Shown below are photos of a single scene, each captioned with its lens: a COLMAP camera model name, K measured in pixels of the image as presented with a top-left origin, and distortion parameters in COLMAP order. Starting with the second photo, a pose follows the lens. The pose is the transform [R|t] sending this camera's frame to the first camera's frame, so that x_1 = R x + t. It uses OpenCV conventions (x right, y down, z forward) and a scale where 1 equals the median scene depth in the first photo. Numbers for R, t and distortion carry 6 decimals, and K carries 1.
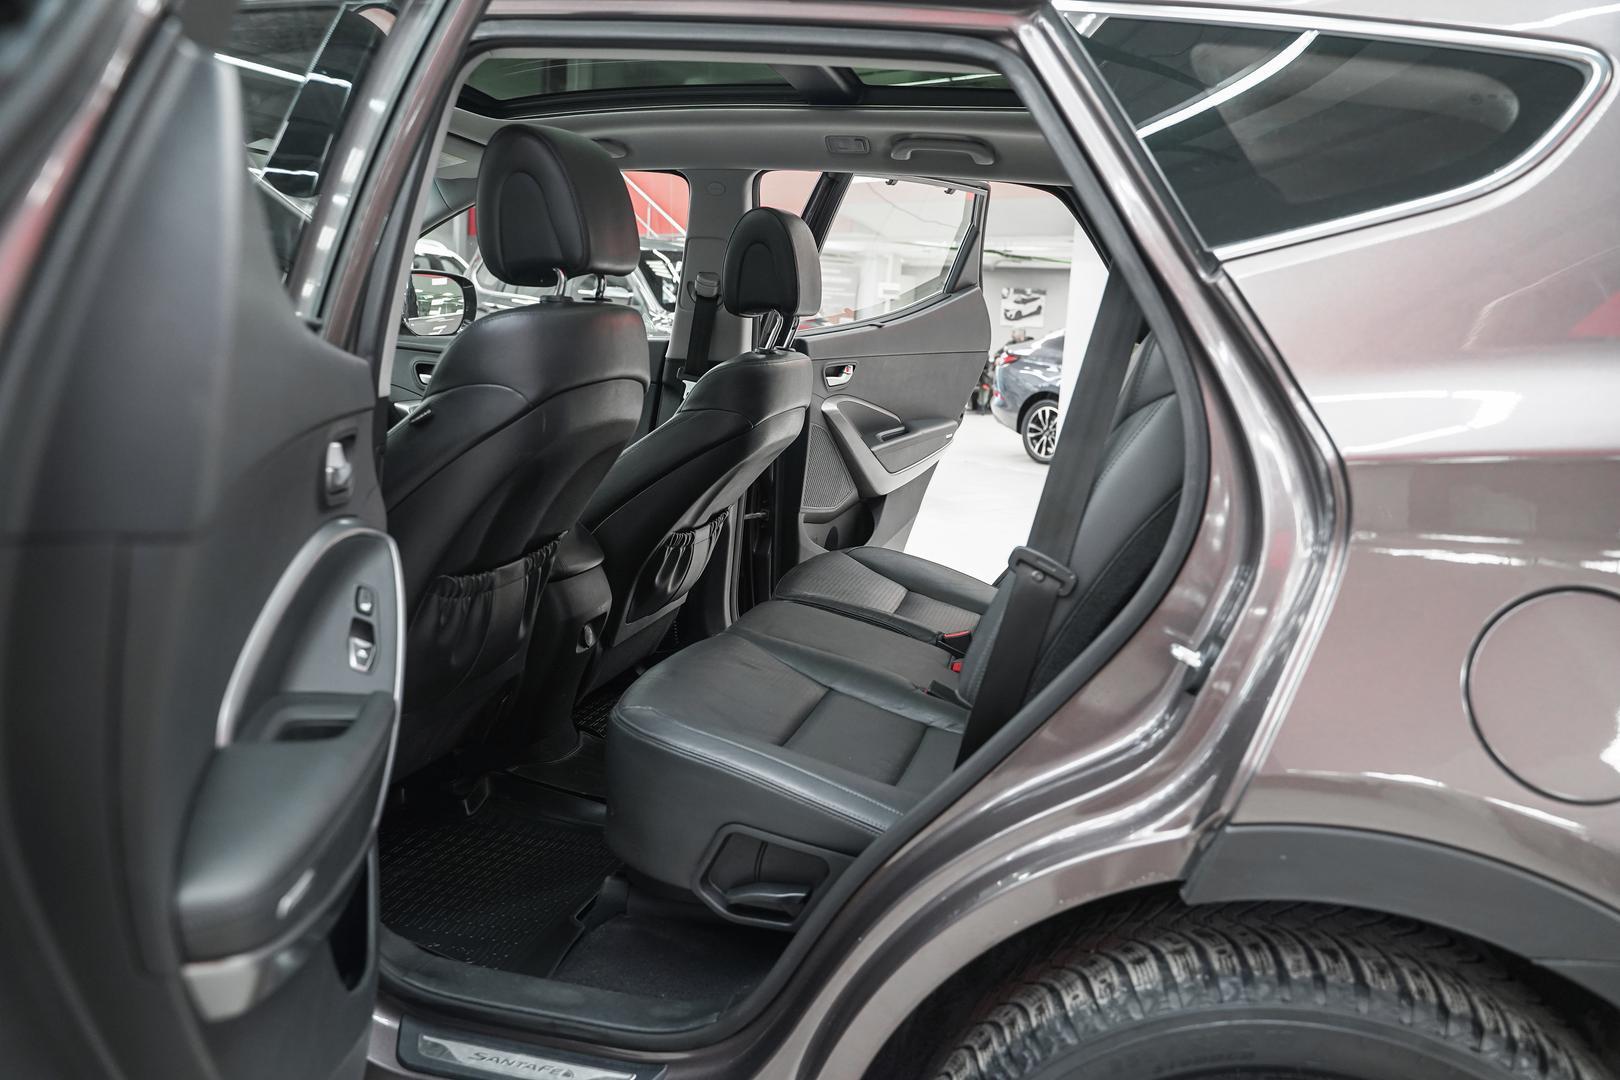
lens RADIAL K [[1318.0, 0, 810.0], [0, 1318.0, 540.0], [0, 0, 1]] dist [-0.013516, 0.003502]
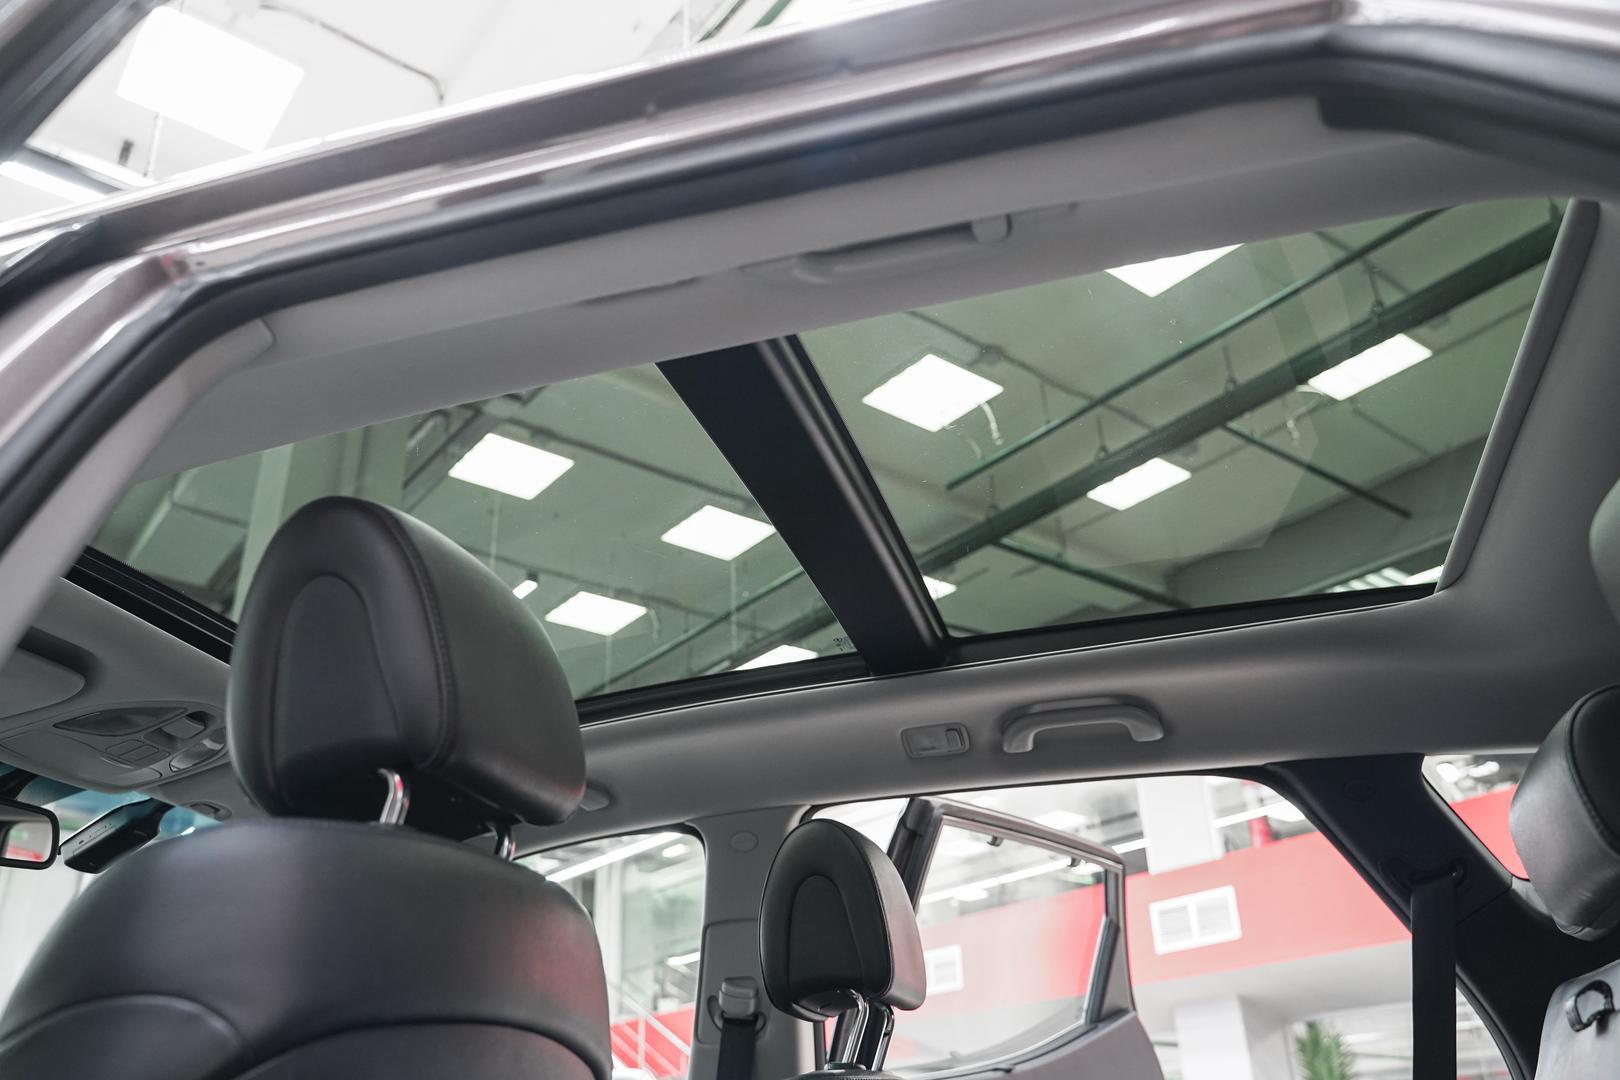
lens RADIAL K [[1318.0, 0, 810.0], [0, 1318.0, 540.0], [0, 0, 1]] dist [-0.013516, 0.003502]
pose [[0.995253, -0.097275, 0.002944, -0.025830], [0.080002, 0.800559, -0.593890, 0.008667], [0.055414, 0.591307, 0.804541, 0.384091]]
